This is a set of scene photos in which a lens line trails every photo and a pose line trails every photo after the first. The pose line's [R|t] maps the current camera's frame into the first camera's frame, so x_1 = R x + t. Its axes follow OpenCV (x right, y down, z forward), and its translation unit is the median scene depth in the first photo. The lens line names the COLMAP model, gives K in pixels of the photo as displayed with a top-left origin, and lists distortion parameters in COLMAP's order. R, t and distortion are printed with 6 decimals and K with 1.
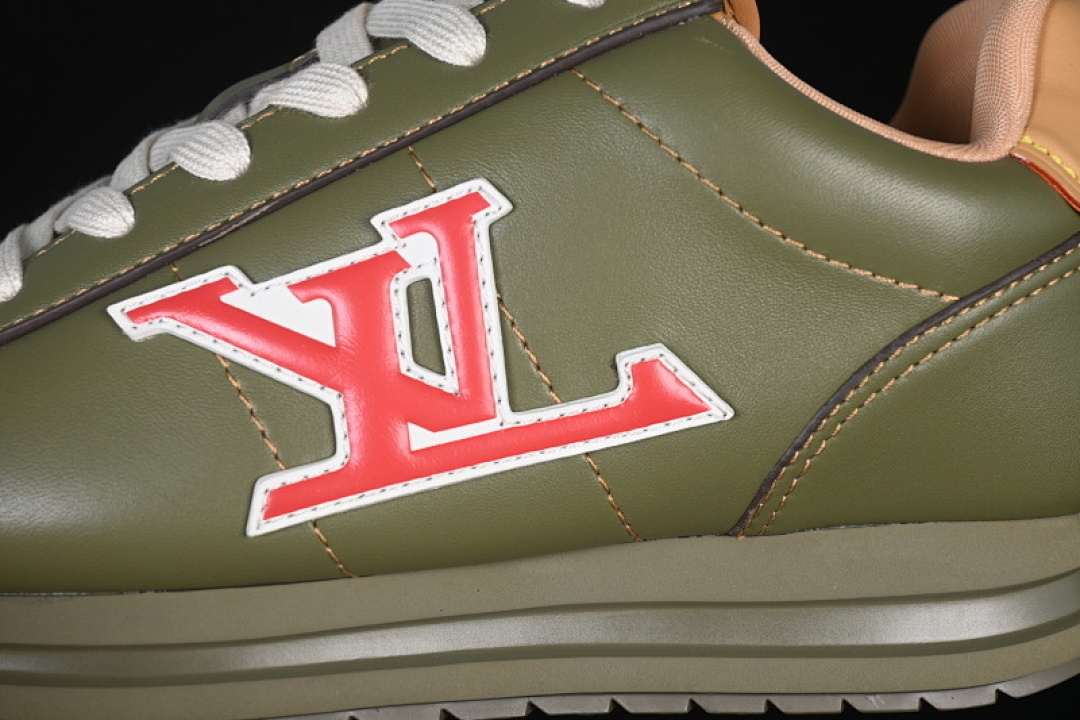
lens RADIAL K [[2459.3, 0, 535.1], [0, 2459.3, 361.0], [0, 0, 1]] dist [-0.020681, 0.000000]
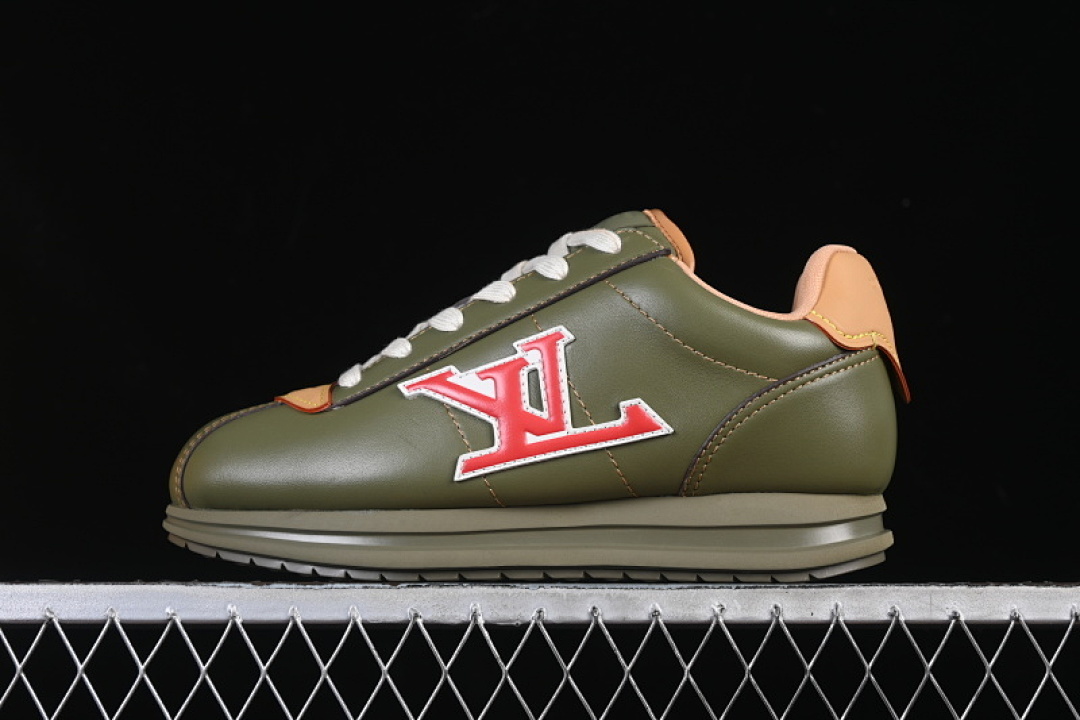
lens RADIAL K [[2459.3, 0, 542.3], [0, 2459.3, 357.8], [0, 0, 1]] dist [-0.020681, 0.000000]
pose [[0.990191, -0.001242, -0.139712, 0.276054], [-0.022329, 0.985701, -0.167016, 0.332405], [0.137922, 0.168497, 0.976005, -1.200360]]
